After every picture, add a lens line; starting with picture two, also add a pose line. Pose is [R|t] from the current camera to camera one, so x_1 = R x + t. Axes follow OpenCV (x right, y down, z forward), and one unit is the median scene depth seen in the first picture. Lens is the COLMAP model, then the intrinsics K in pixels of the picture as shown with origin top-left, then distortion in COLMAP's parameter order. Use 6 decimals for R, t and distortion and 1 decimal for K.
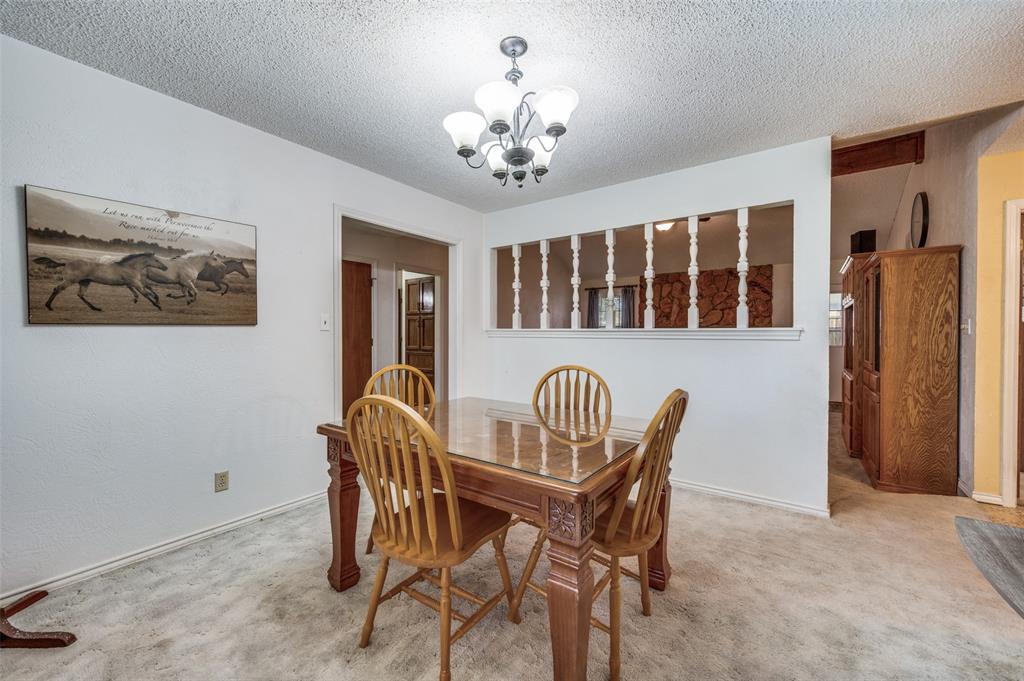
lens RADIAL K [[407.3, 0, 512.7], [0, 407.3, 337.9], [0, 0, 1]] dist [-0.003044, -0.000241]
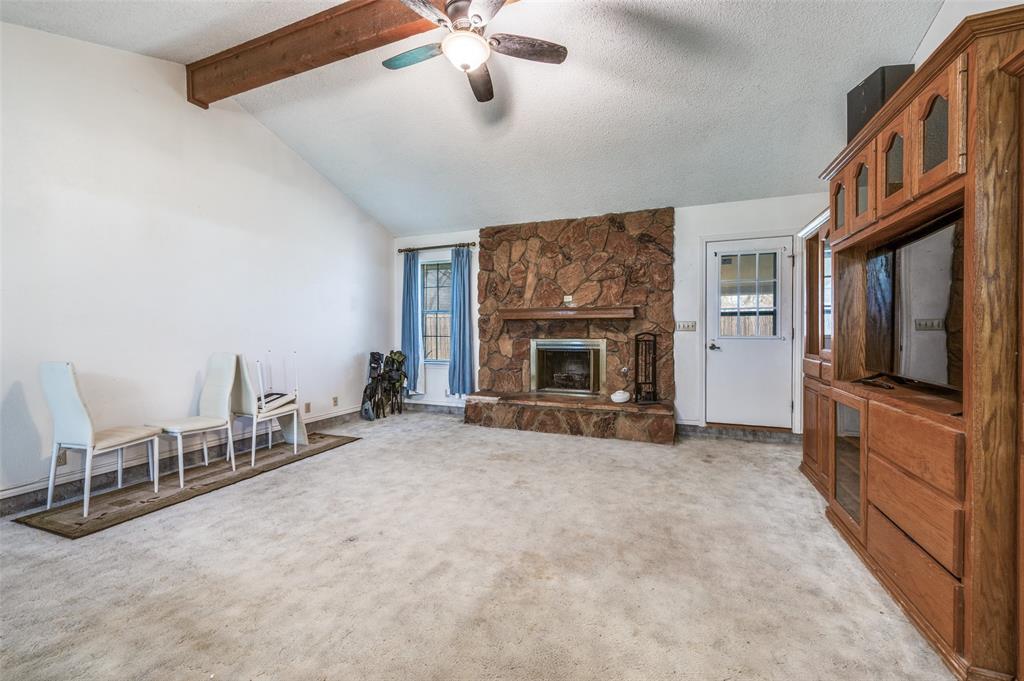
lens RADIAL K [[407.3, 0, 512.1], [0, 407.3, 338.2], [0, 0, 1]] dist [-0.003044, -0.000241]
pose [[0.972659, -0.004231, 0.232198, 0.242579], [0.004718, 0.999988, -0.001541, 0.017947], [-0.232188, 0.002594, 0.972667, 0.433608]]
